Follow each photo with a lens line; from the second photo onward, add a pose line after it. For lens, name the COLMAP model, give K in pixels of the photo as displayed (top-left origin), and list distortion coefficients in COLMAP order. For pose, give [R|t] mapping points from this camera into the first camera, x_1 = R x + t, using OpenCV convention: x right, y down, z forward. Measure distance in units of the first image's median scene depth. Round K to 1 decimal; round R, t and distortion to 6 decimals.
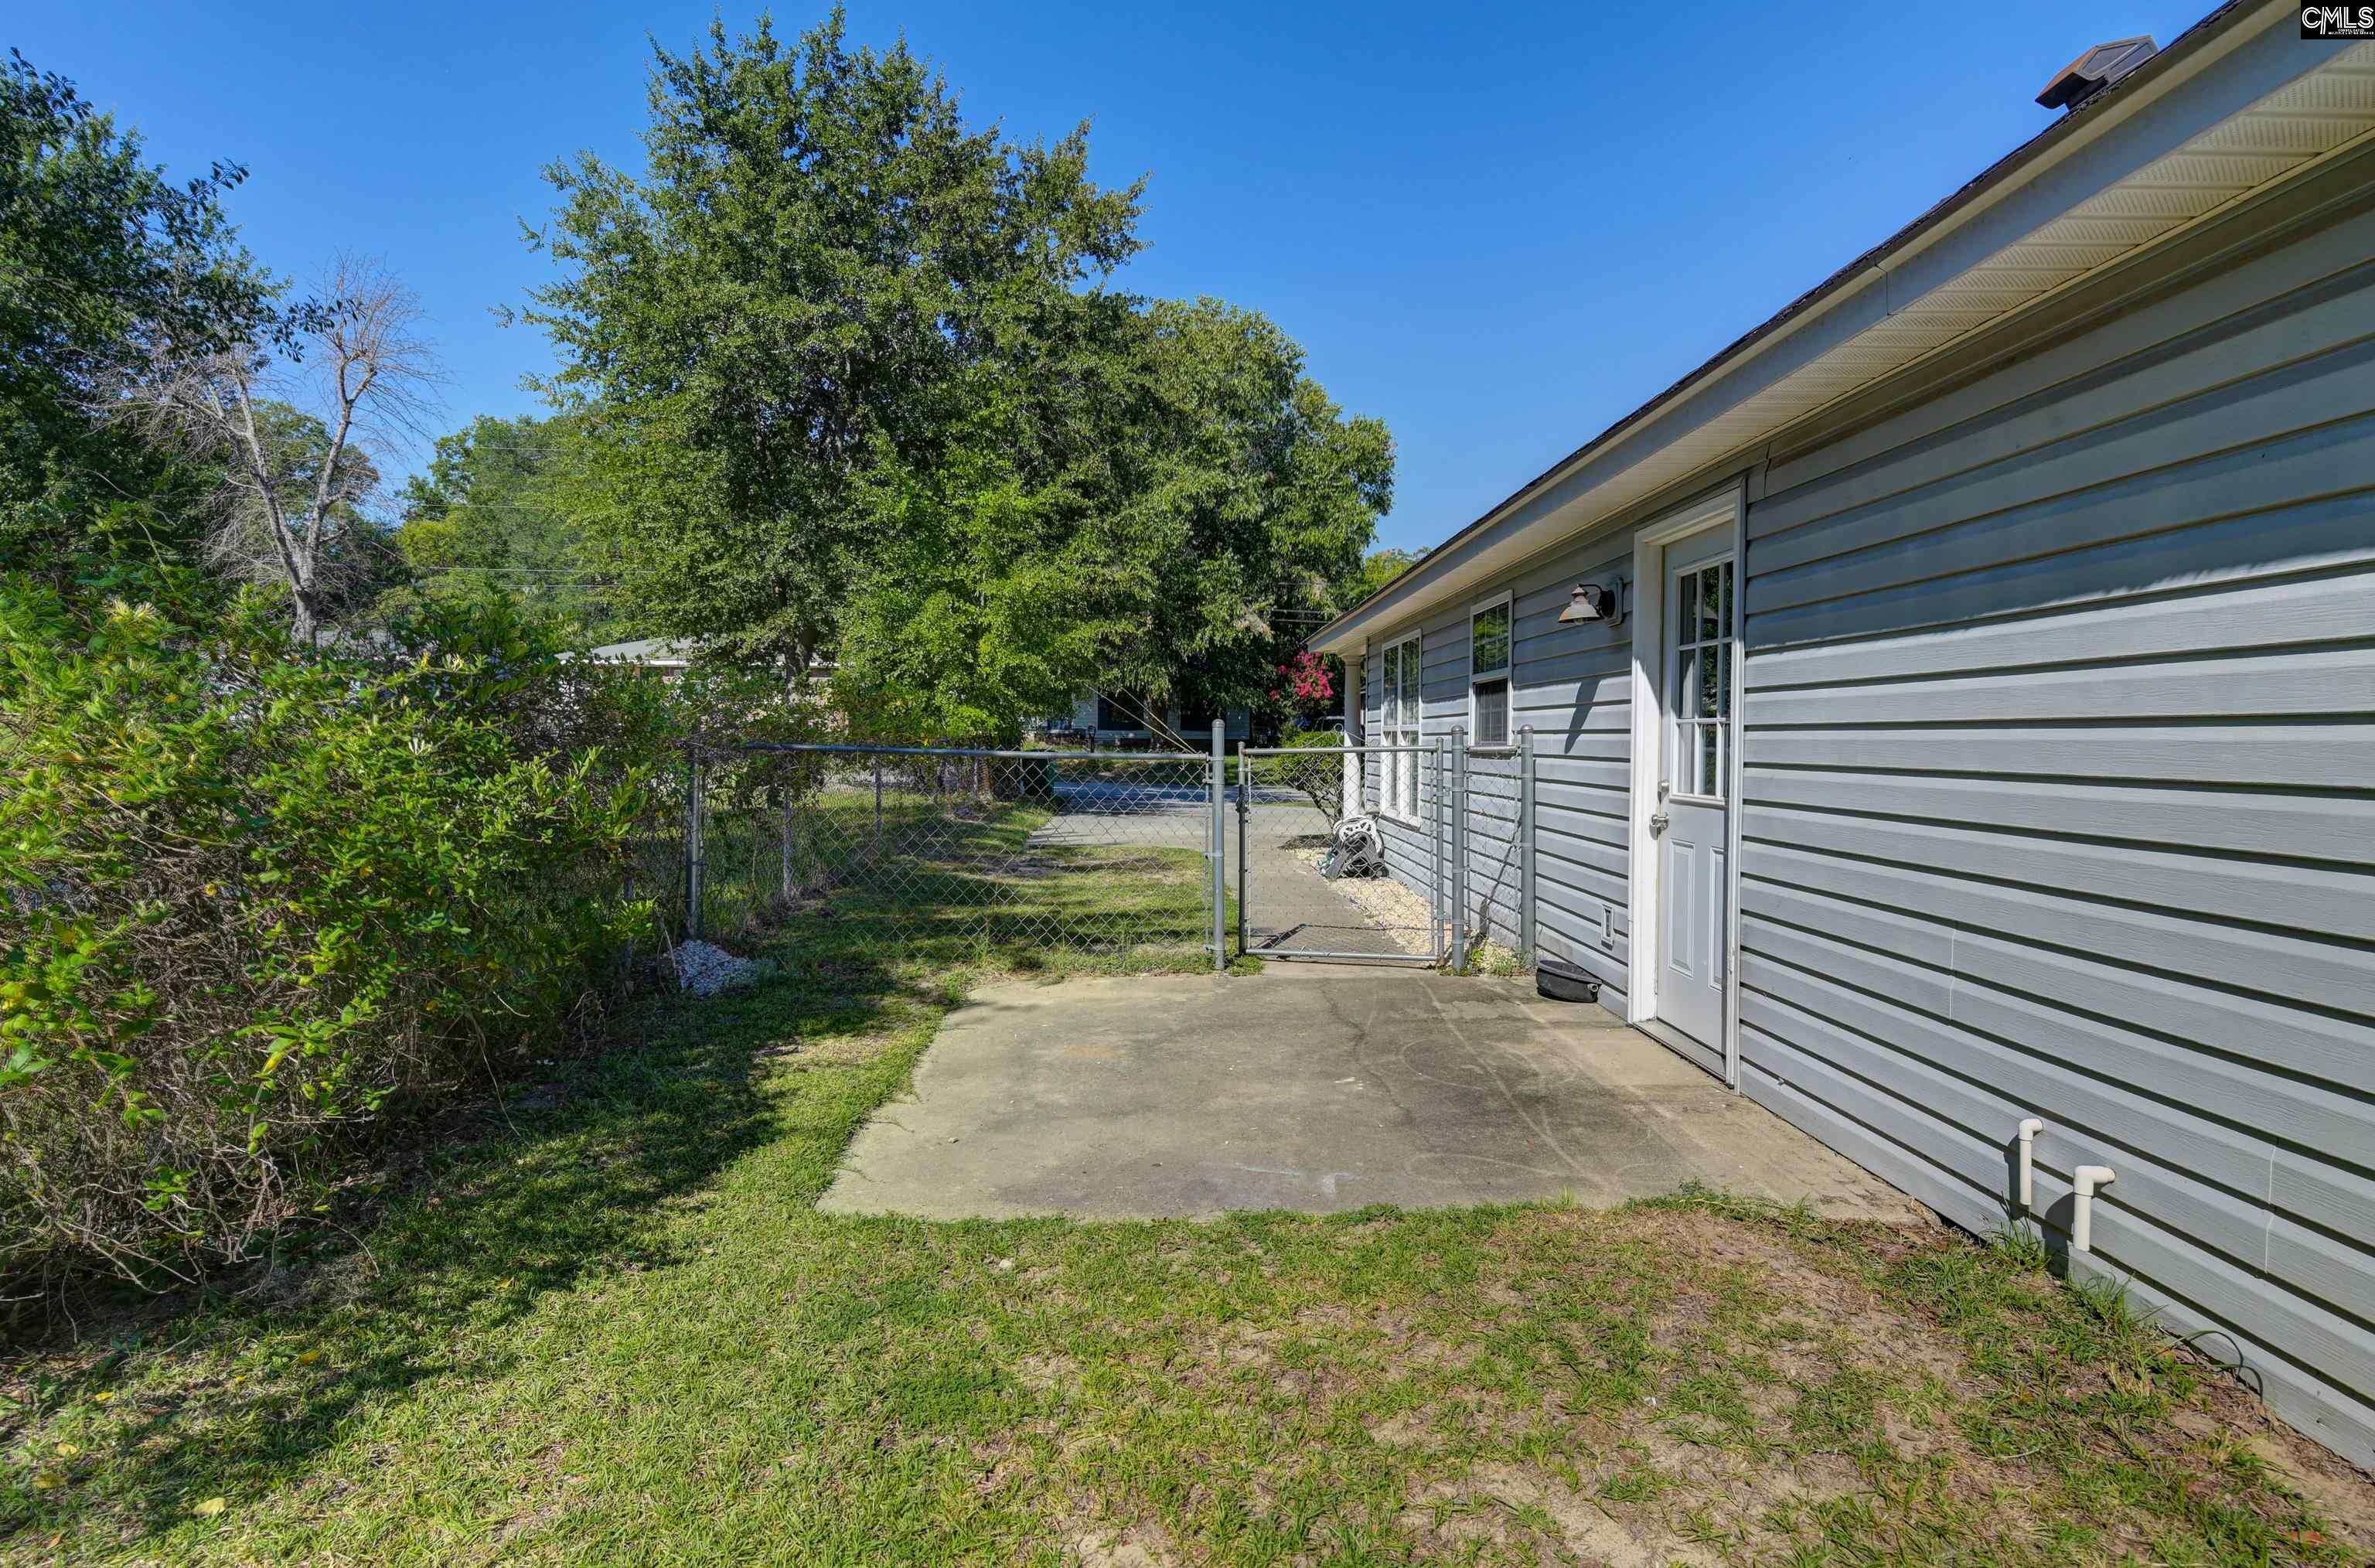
lens RADIAL K [[1213.9, 0, 1187.7], [0, 1213.9, 777.1], [0, 0, 1]] dist [0.004673, 0.001586]
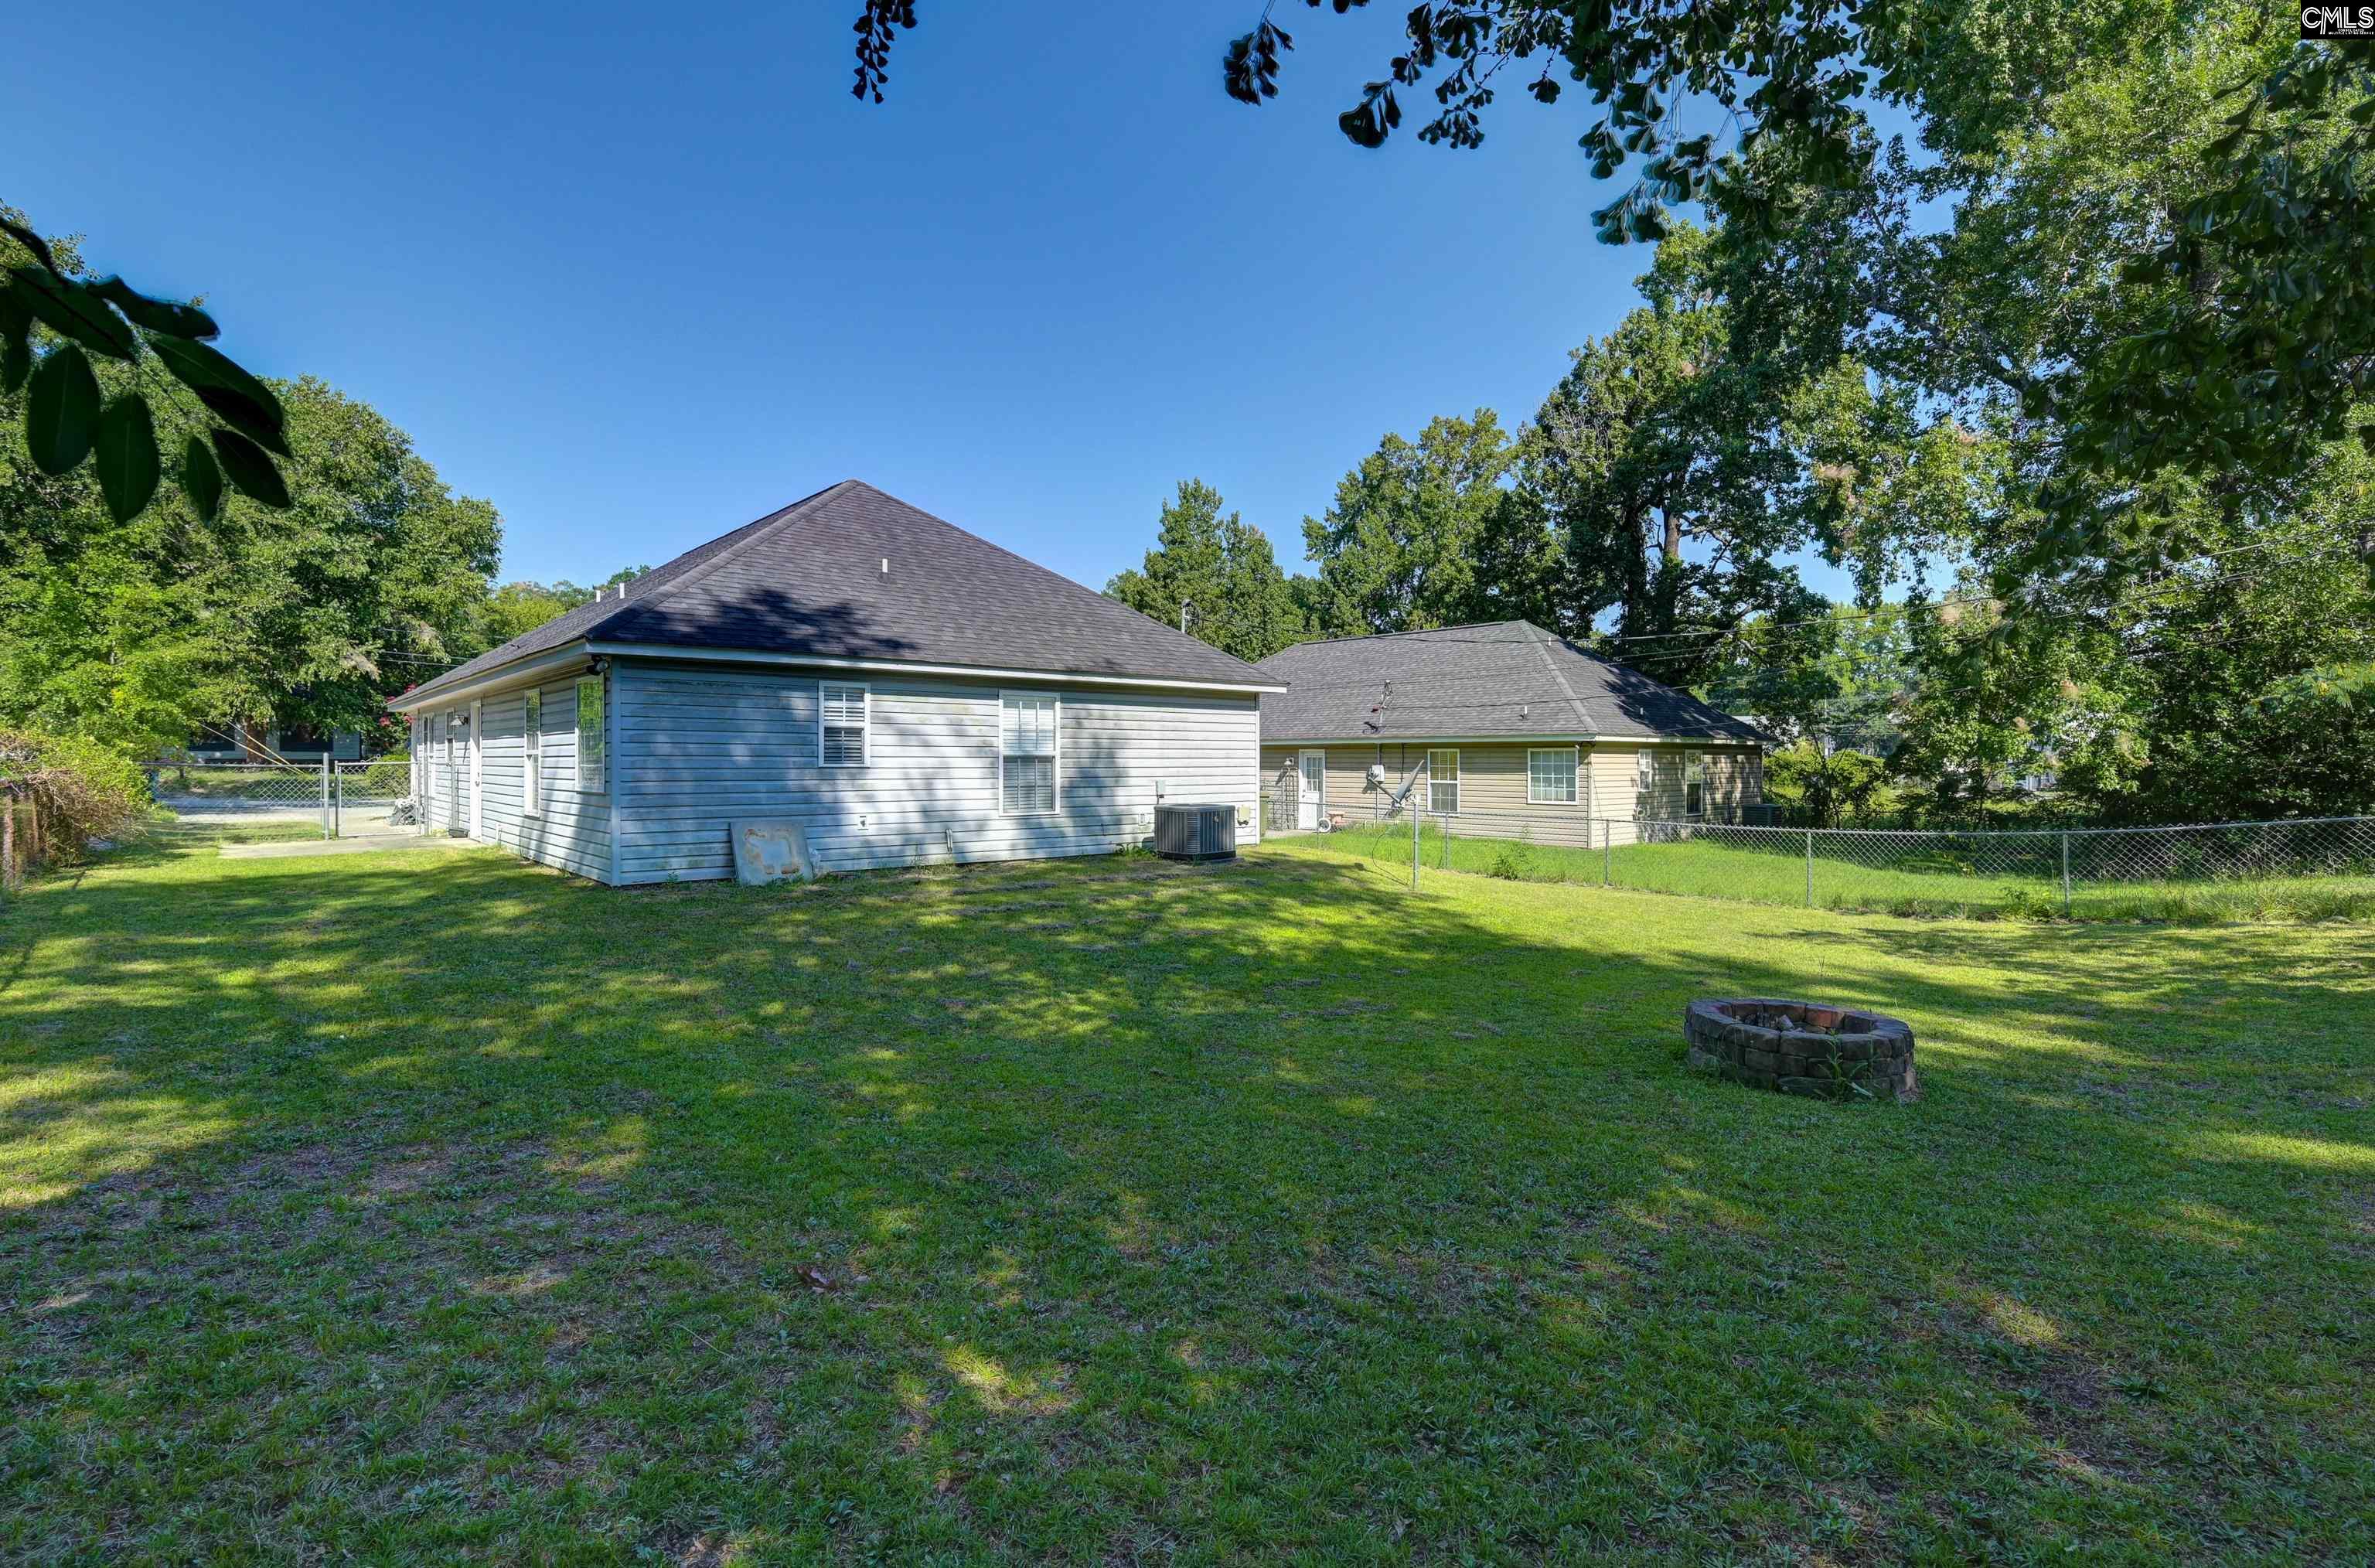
lens RADIAL K [[1129.9, 0, 1184.5], [0, 1129.9, 771.9], [0, 0, 1]] dist [-0.000781, -0.000888]
pose [[0.779682, -0.002839, 0.626170, -0.009848], [0.016038, 0.999752, -0.015436, 0.010687], [-0.625971, 0.022078, 0.779534, -0.364960]]
